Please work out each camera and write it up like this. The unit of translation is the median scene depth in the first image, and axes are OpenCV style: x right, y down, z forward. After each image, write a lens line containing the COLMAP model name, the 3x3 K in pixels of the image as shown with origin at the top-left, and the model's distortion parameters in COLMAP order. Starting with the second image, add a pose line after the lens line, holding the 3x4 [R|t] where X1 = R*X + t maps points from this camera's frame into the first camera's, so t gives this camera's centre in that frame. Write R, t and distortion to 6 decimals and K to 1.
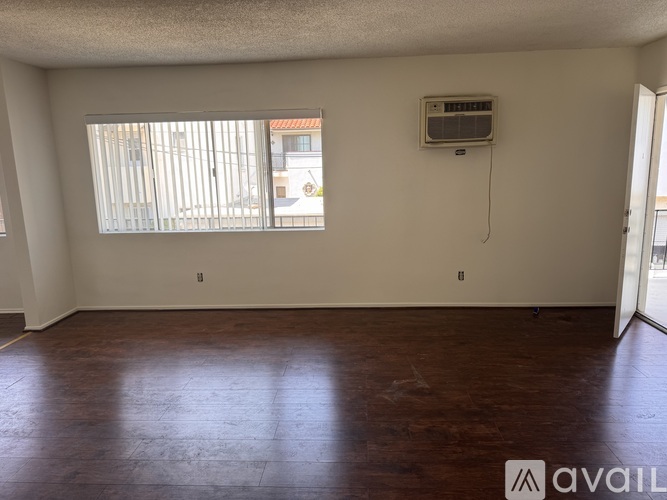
lens RADIAL K [[473.9, 0, 333.5], [0, 473.9, 250.0], [0, 0, 1]] dist [0.003109, -0.002129]
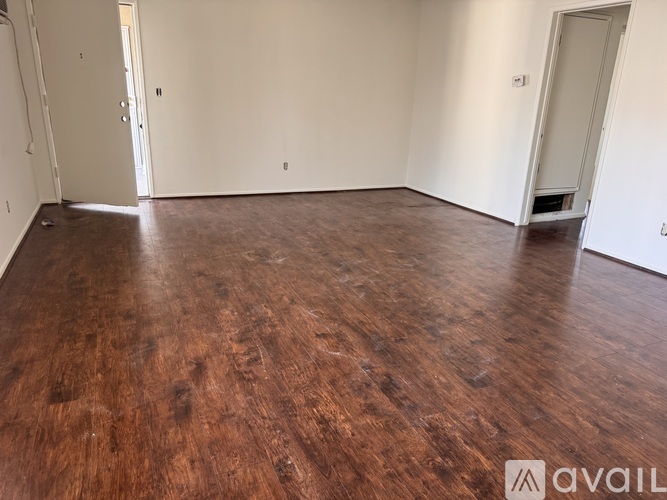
lens RADIAL K [[473.9, 0, 333.5], [0, 473.9, 250.0], [0, 0, 1]] dist [0.003109, -0.002129]
pose [[-0.462516, -0.274831, 0.842940, -0.689435], [0.133271, 0.918391, 0.372556, -0.105693], [-0.876538, 0.284652, -0.388143, 0.957677]]
